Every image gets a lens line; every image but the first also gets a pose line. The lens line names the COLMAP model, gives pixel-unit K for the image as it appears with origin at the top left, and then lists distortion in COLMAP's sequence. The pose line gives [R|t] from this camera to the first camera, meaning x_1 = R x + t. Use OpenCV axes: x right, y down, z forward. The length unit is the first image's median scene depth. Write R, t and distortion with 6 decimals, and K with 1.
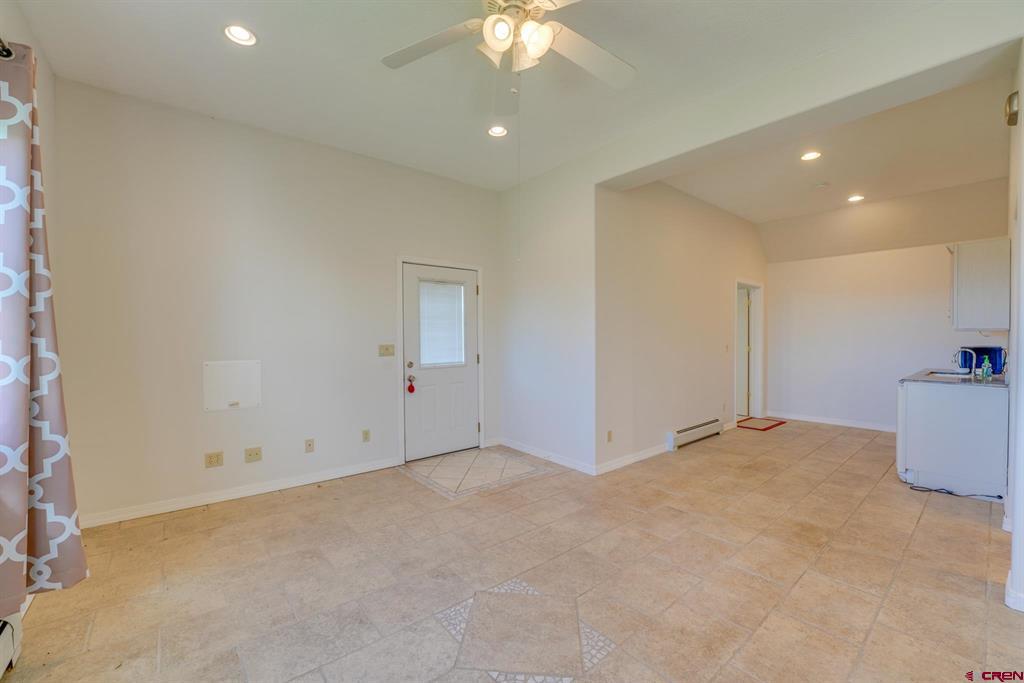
lens RADIAL K [[419.2, 0, 508.7], [0, 419.2, 341.0], [0, 0, 1]] dist [-0.024280, 0.000200]
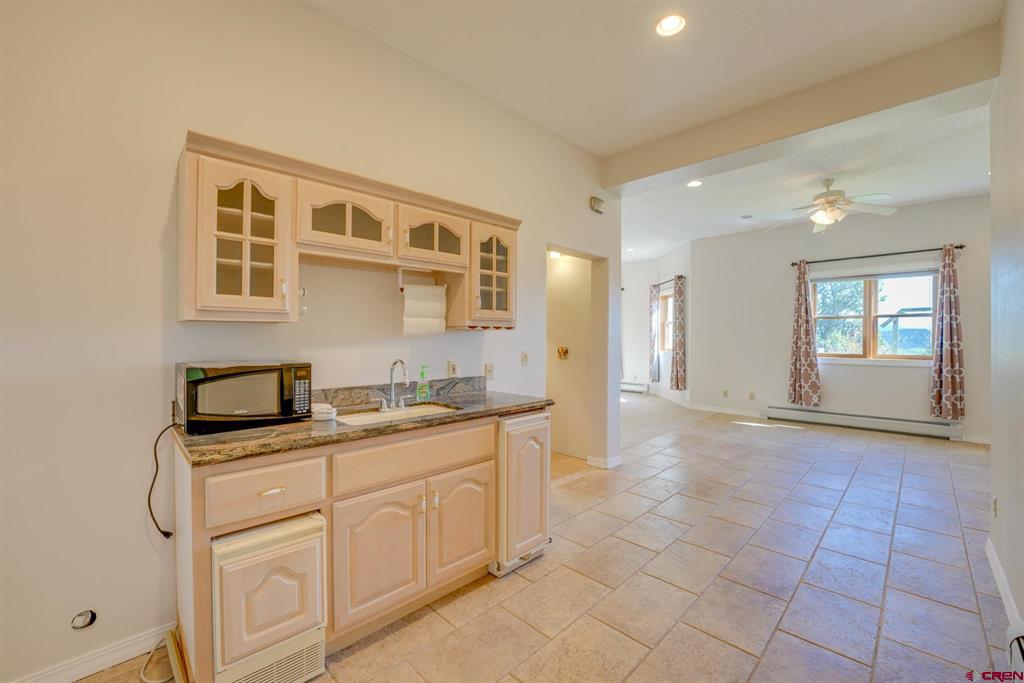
lens RADIAL K [[419.2, 0, 508.7], [0, 419.2, 341.0], [0, 0, 1]] dist [-0.024280, 0.000200]
pose [[-0.996139, 0.003859, -0.087705, 1.204450], [0.001846, 0.999733, 0.023015, -0.023936], [0.087770, 0.022764, -0.995881, 1.860721]]
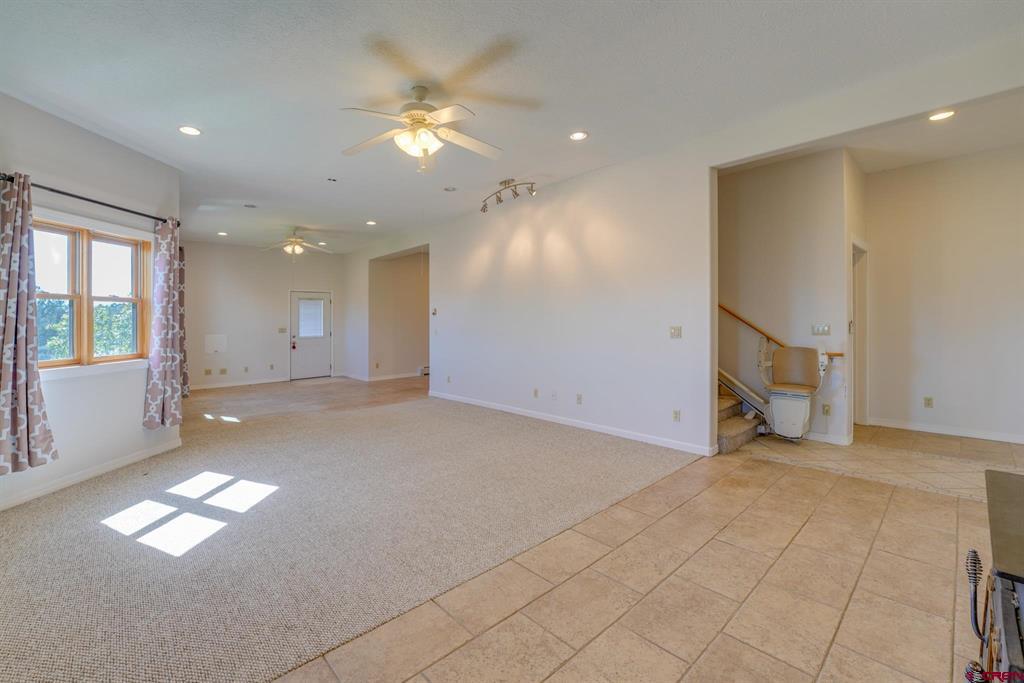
lens RADIAL K [[428.6, 0, 501.9], [0, 428.6, 318.3], [0, 0, 1]] dist [-0.026454, 0.000052]
pose [[0.998980, -0.013269, 0.043170, 1.036829], [0.013990, 0.999767, -0.016436, 0.014139], [-0.042942, 0.017023, 0.998933, -1.764337]]
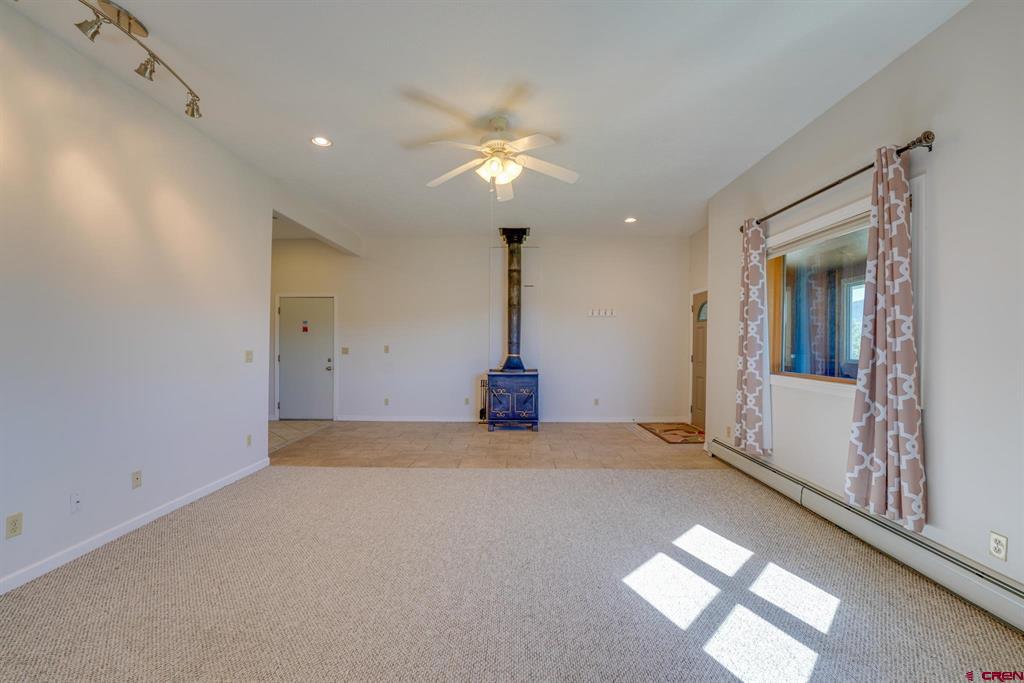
lens RADIAL K [[419.2, 0, 508.7], [0, 419.2, 341.0], [0, 0, 1]] dist [-0.024280, 0.000200]
pose [[-0.756551, 0.001471, 0.653933, 0.223534], [0.008792, 0.999930, 0.007921, -0.002834], [-0.653876, 0.011742, -0.756511, -0.067082]]
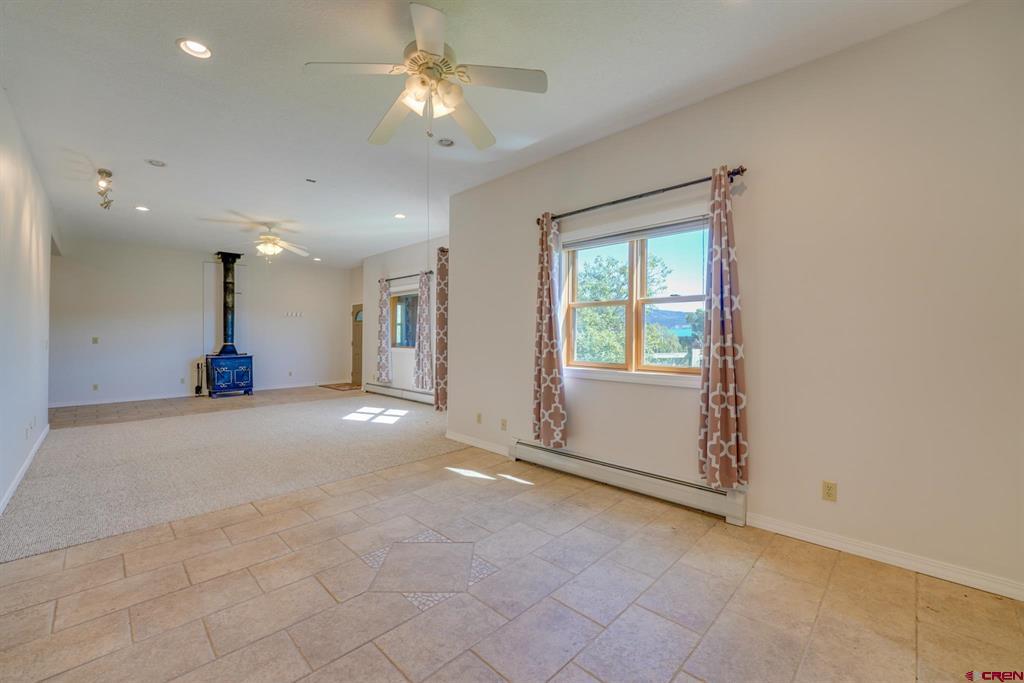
lens RADIAL K [[420.8, 0, 509.4], [0, 420.8, 335.4], [0, 0, 1]] dist [-0.023808, 0.000015]
pose [[-0.995167, 0.004153, -0.098109, -0.054774], [0.002413, 0.999838, 0.017845, -0.017985], [0.098167, 0.017522, -0.995016, 1.297847]]
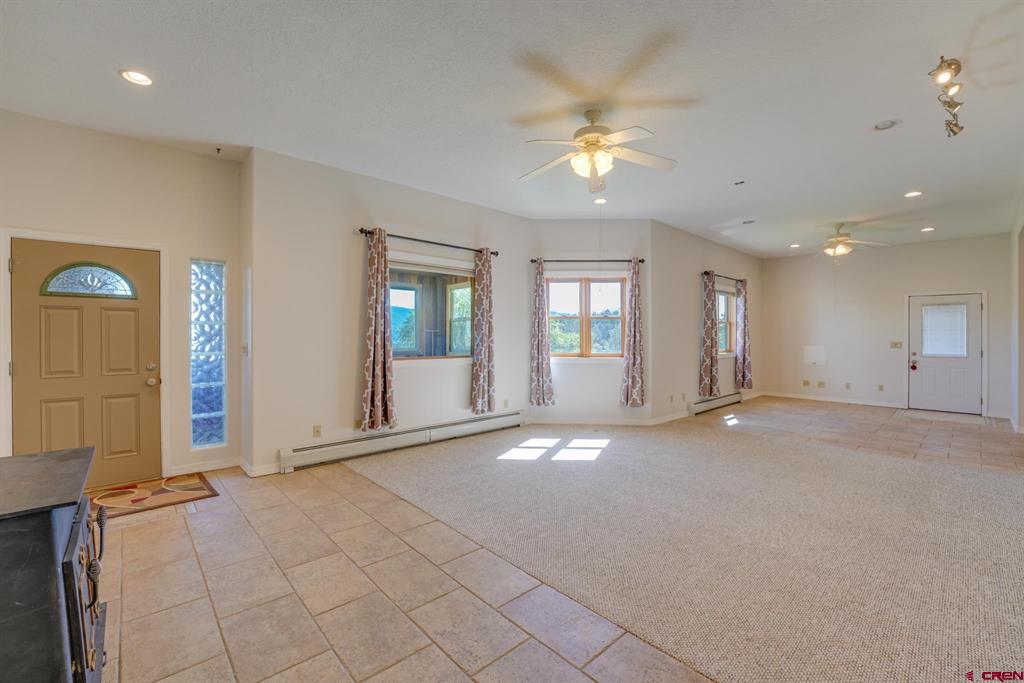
lens RADIAL K [[428.3, 0, 513.1], [0, 428.3, 333.5], [0, 0, 1]] dist [-0.025141, 0.000176]
pose [[0.057869, 0.002896, -0.998320, 1.883662], [-0.018944, 0.999819, 0.001802, 0.000067], [0.998144, 0.018808, 0.057913, -1.042470]]
